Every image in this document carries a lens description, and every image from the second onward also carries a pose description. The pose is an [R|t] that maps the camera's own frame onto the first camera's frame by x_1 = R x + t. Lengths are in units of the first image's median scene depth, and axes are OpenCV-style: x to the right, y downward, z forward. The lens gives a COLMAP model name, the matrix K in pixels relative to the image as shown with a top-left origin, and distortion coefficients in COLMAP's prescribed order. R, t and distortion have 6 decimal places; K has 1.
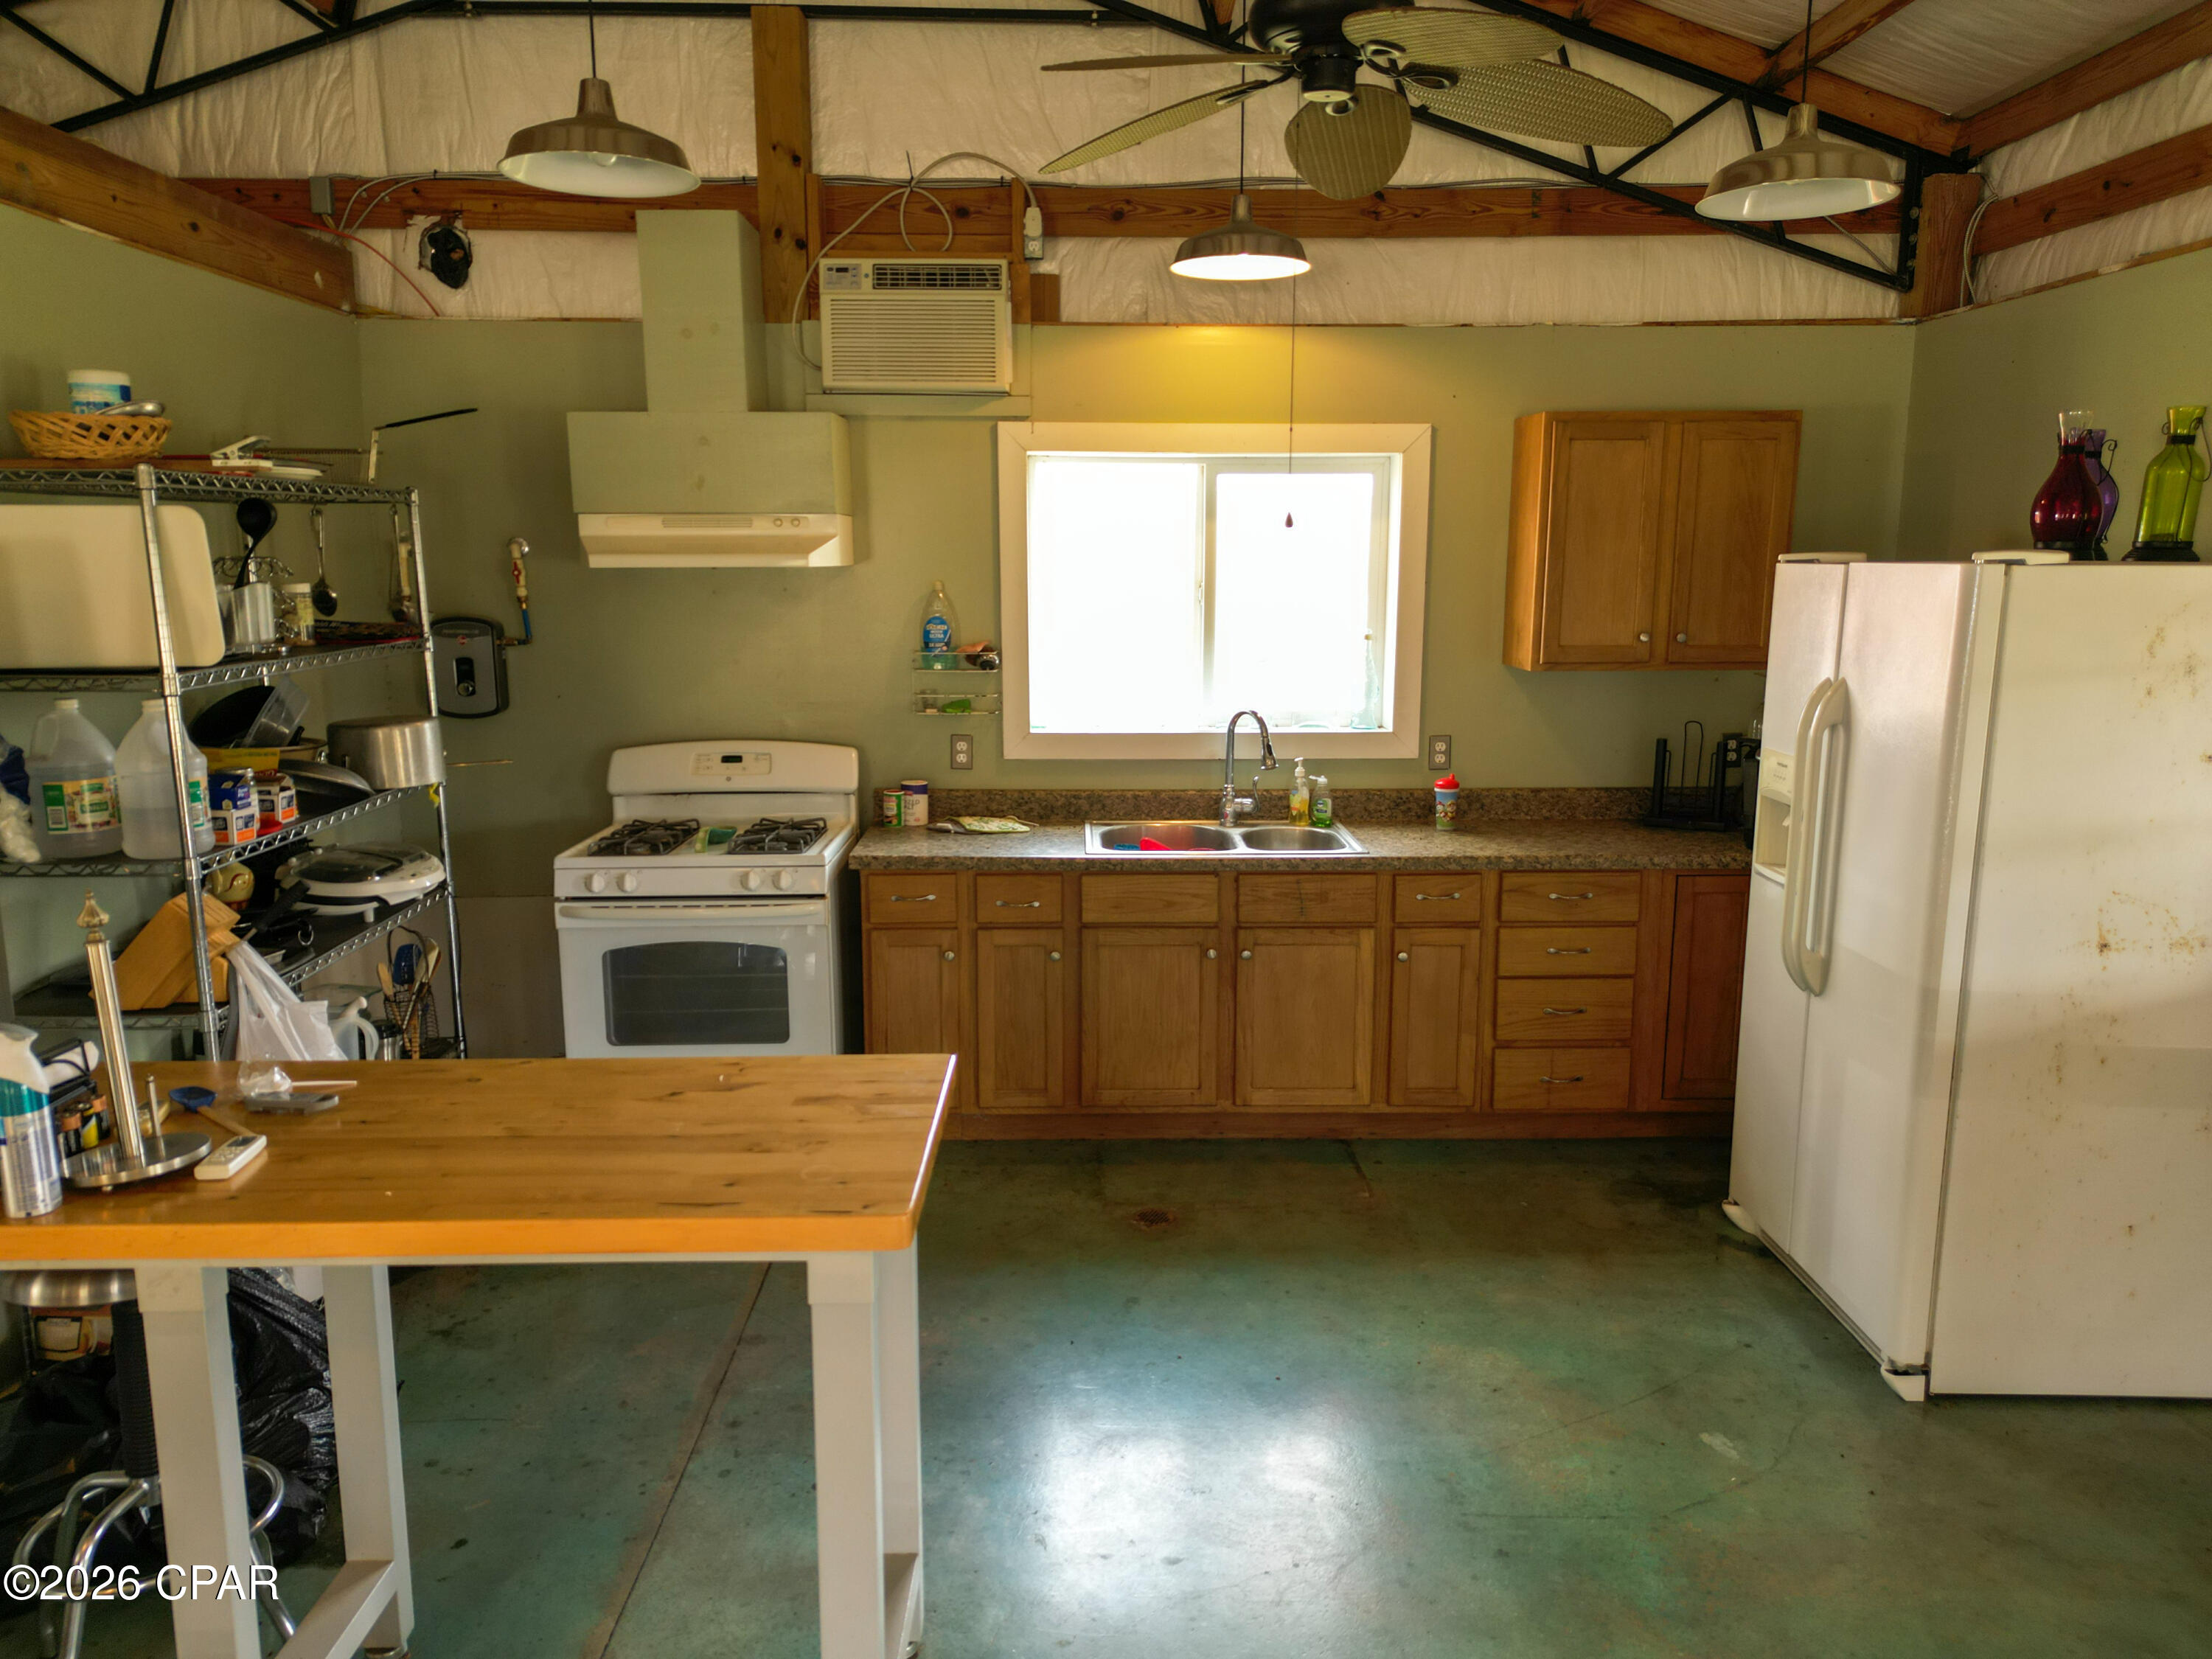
lens RADIAL K [[1563.1, 0, 1109.7], [0, 1563.1, 835.1], [0, 0, 1]] dist [0.072940, -0.062222]
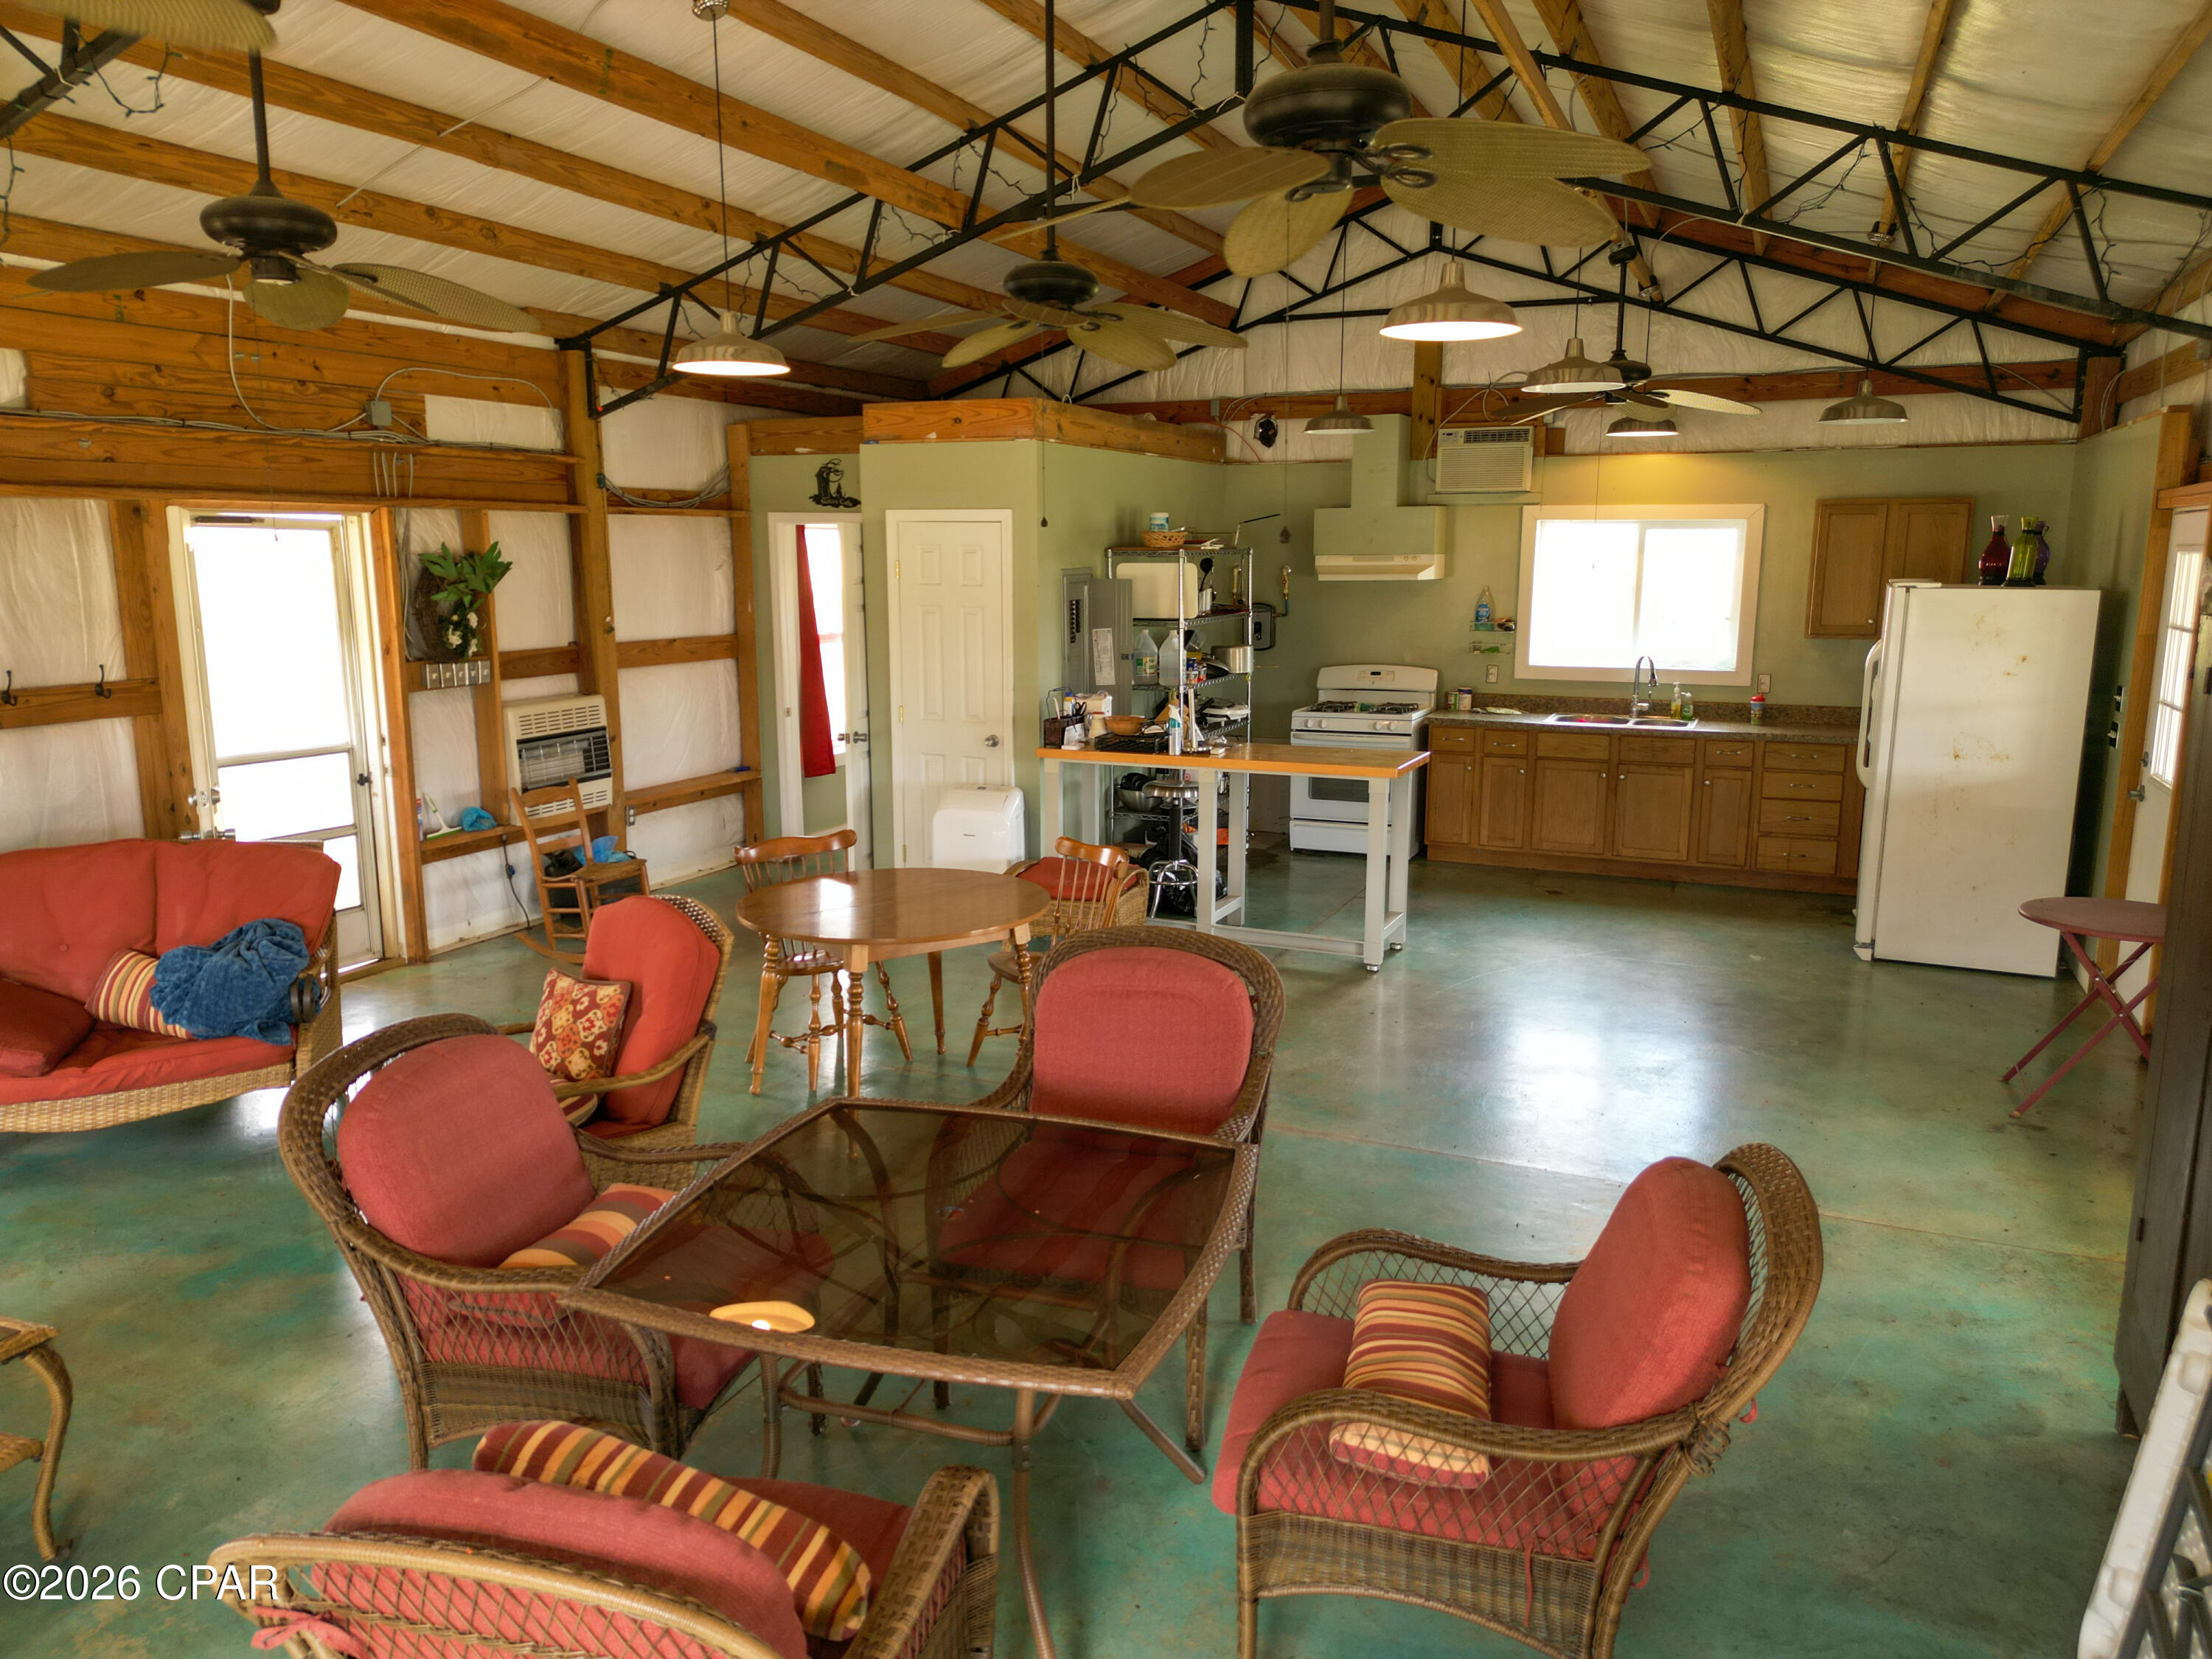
lens RADIAL K [[1563.1, 0, 1096.3], [0, 1563.1, 836.7], [0, 0, 1]] dist [0.072940, -0.062222]
pose [[0.905209, 0.078678, -0.417621, 0.309600], [-0.075567, 0.996852, 0.024009, 0.147485], [0.418195, 0.009826, 0.908304, -1.040723]]
